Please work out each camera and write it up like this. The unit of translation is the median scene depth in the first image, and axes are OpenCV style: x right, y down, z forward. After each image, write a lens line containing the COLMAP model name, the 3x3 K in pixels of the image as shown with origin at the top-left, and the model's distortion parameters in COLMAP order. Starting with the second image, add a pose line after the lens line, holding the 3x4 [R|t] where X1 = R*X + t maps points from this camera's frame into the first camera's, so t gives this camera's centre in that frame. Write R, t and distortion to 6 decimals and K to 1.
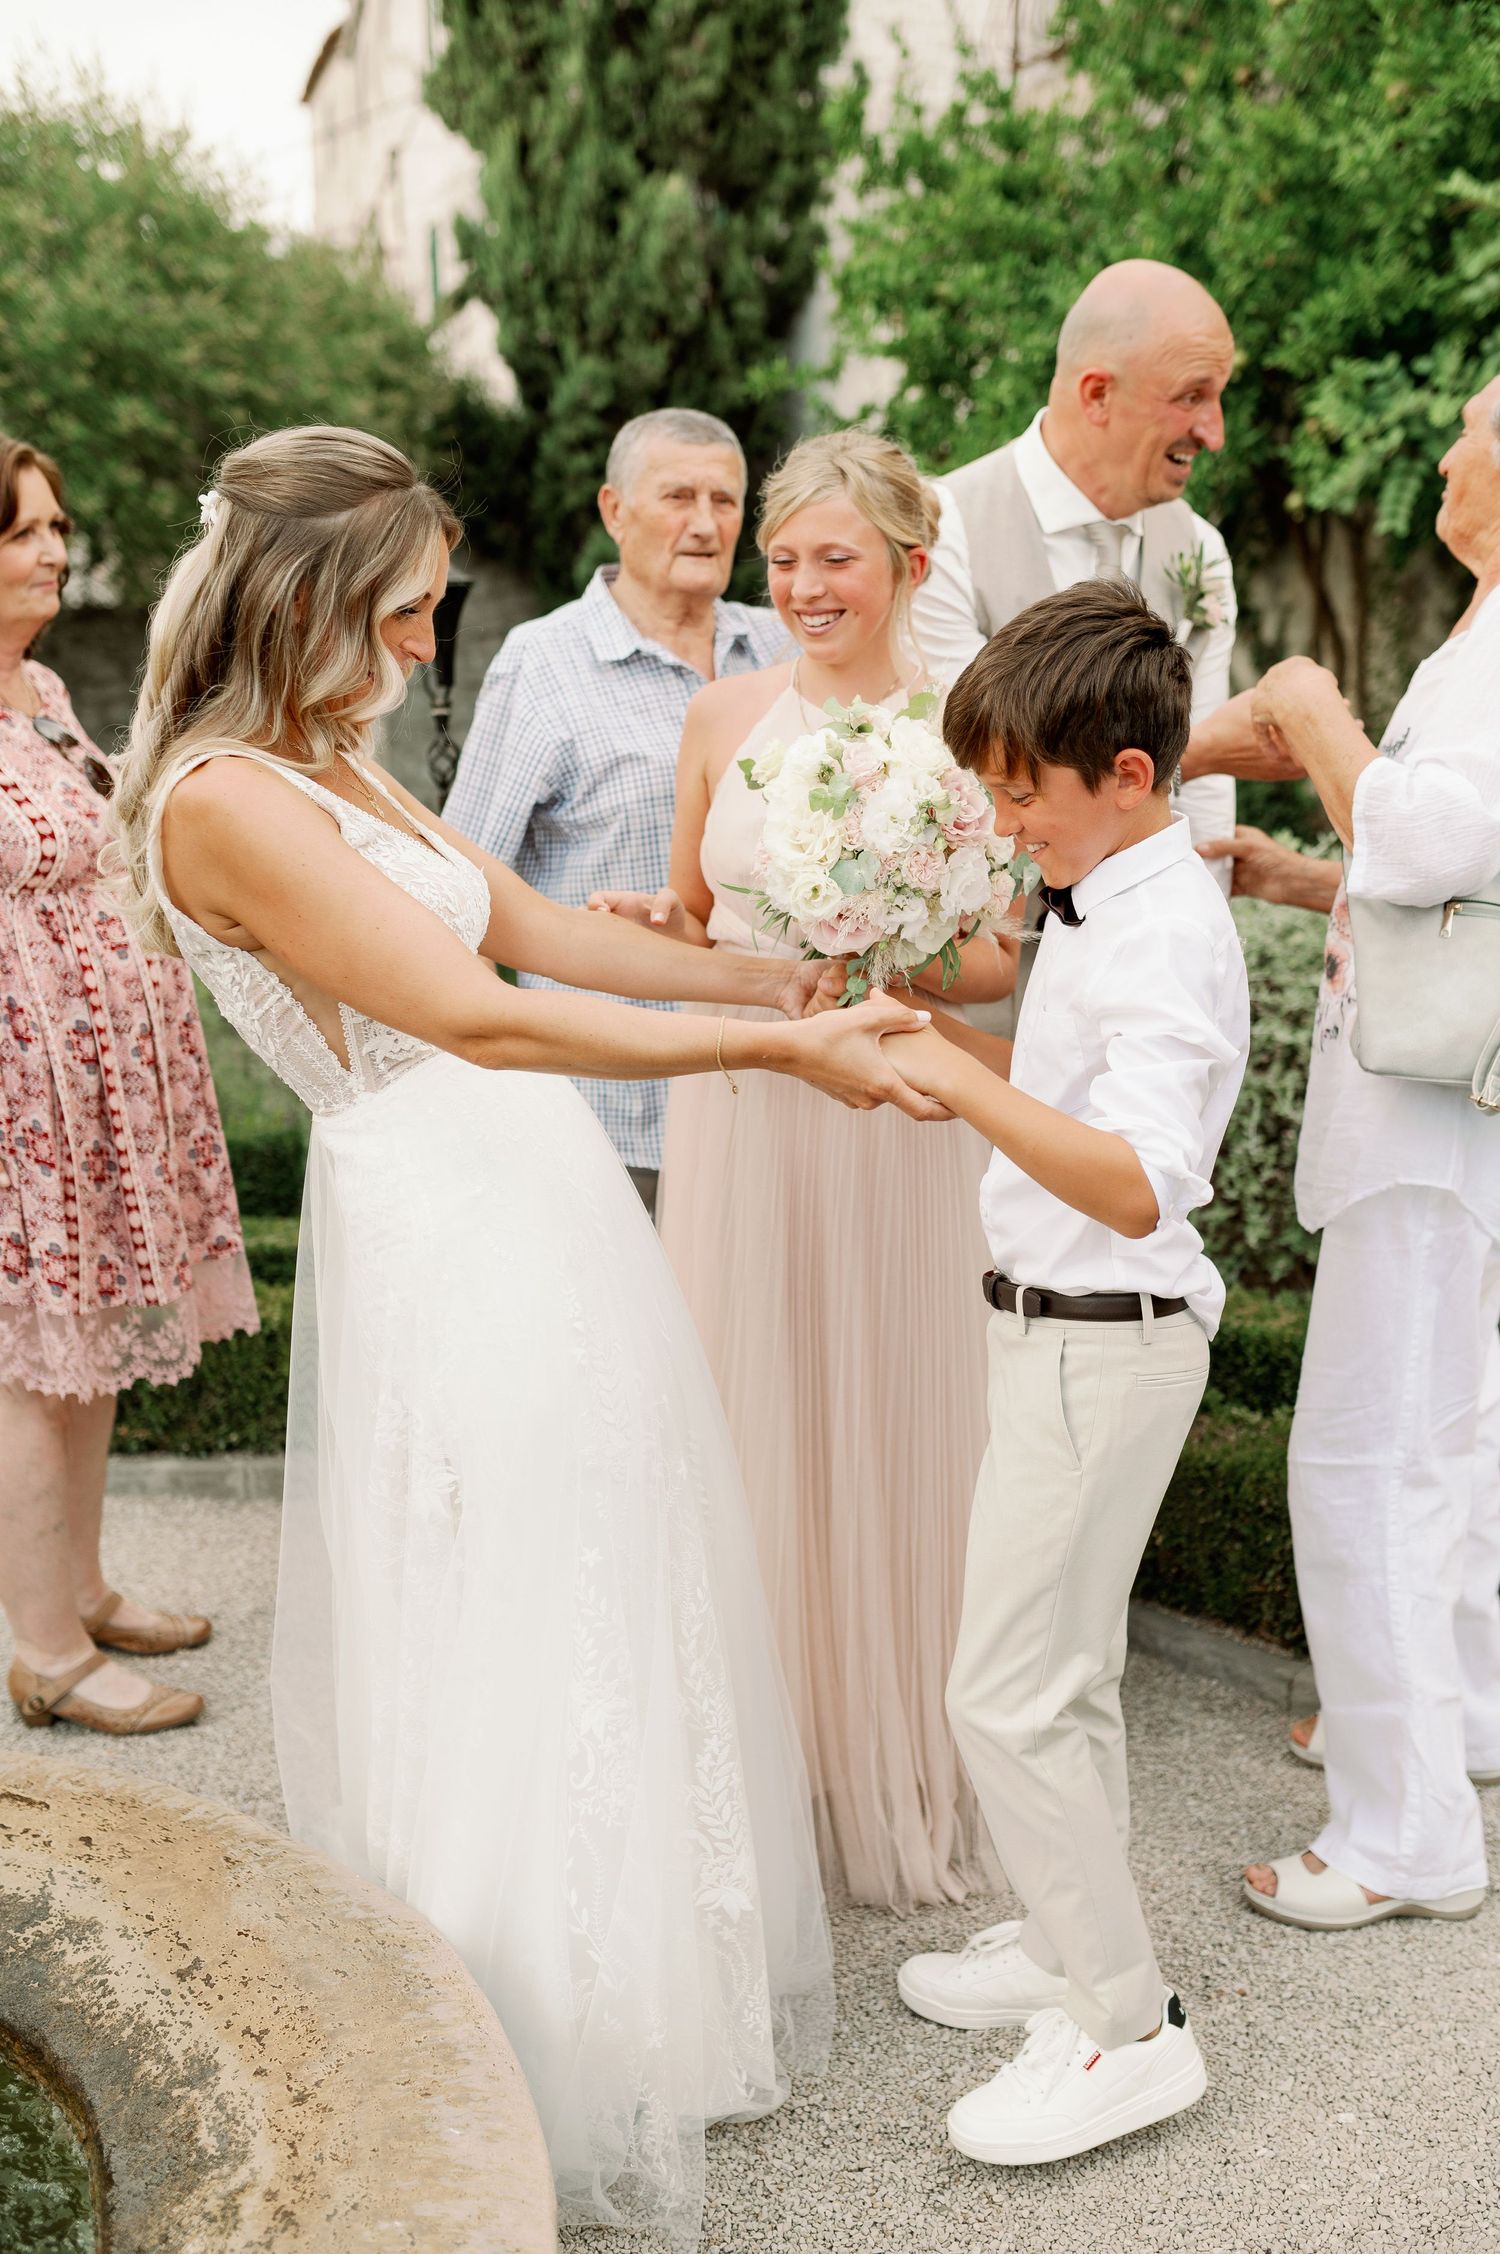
lens RADIAL K [[2074.7, 0, 752.9], [0, 2074.7, 1149.0], [0, 0, 1]] dist [-0.017163, 0.000000]
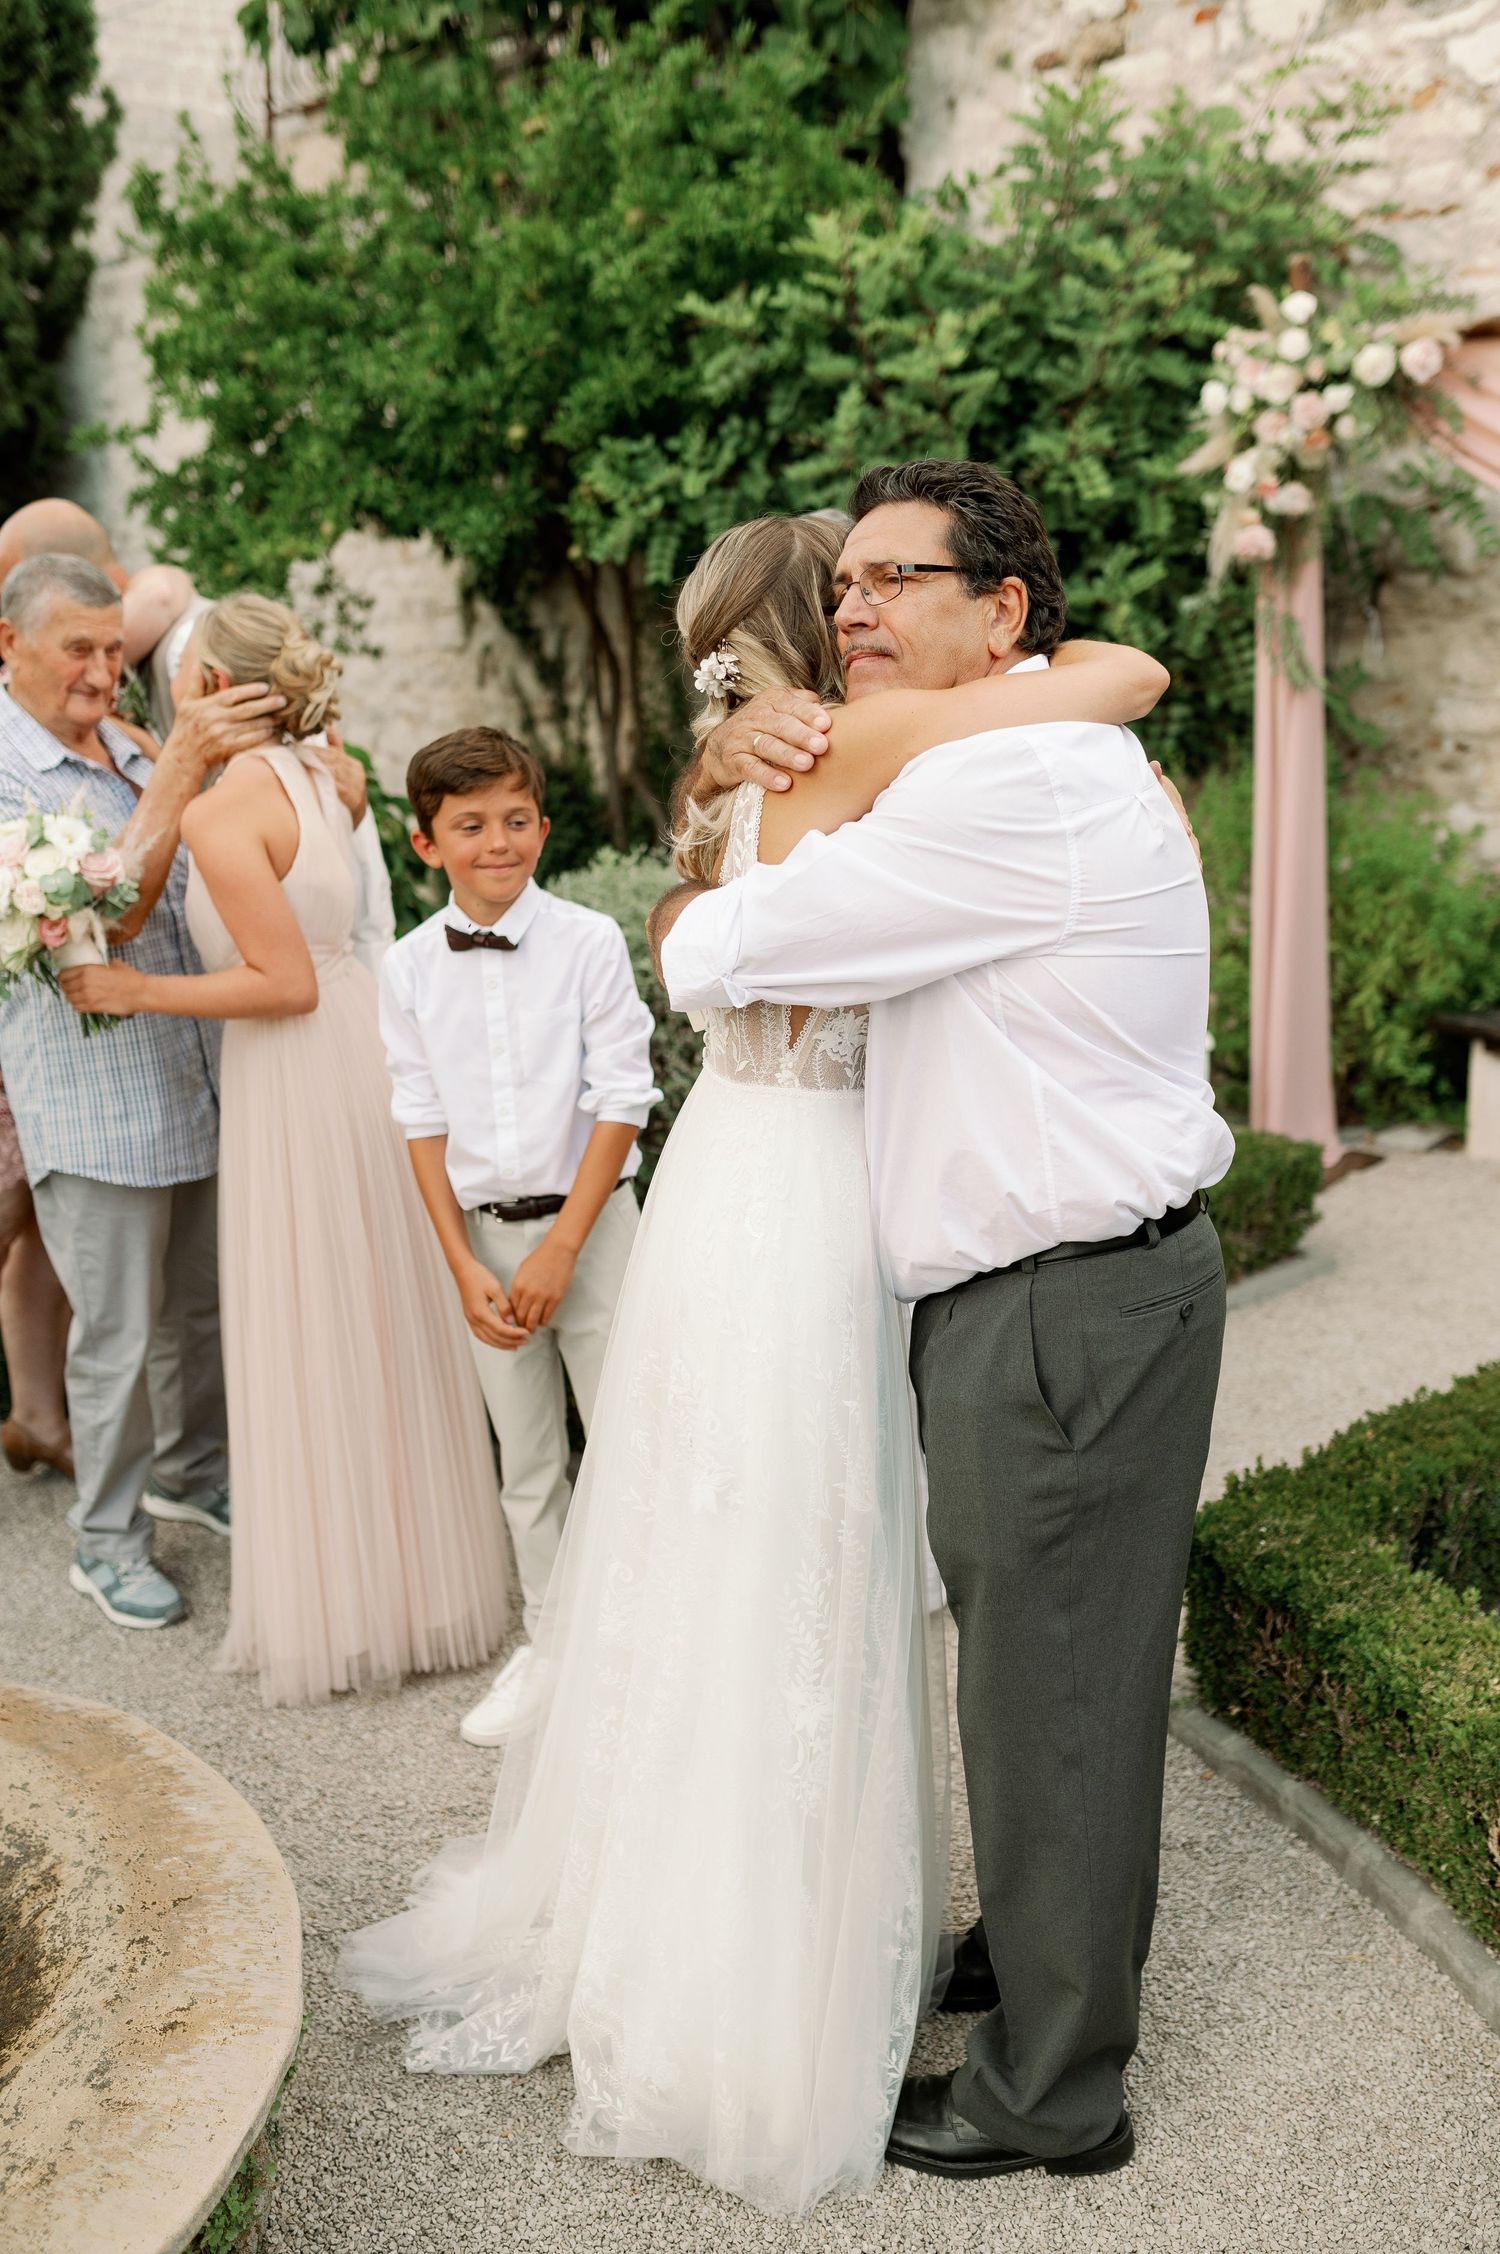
lens RADIAL K [[2074.7, 0, 750.3], [0, 2074.7, 1118.9], [0, 0, 1]] dist [-0.017163, 0.000000]
pose [[0.941625, -0.083612, 0.326116, -0.055307], [0.085892, 0.996277, 0.007429, 0.004356], [-0.325523, 0.021015, 0.945301, -0.134356]]
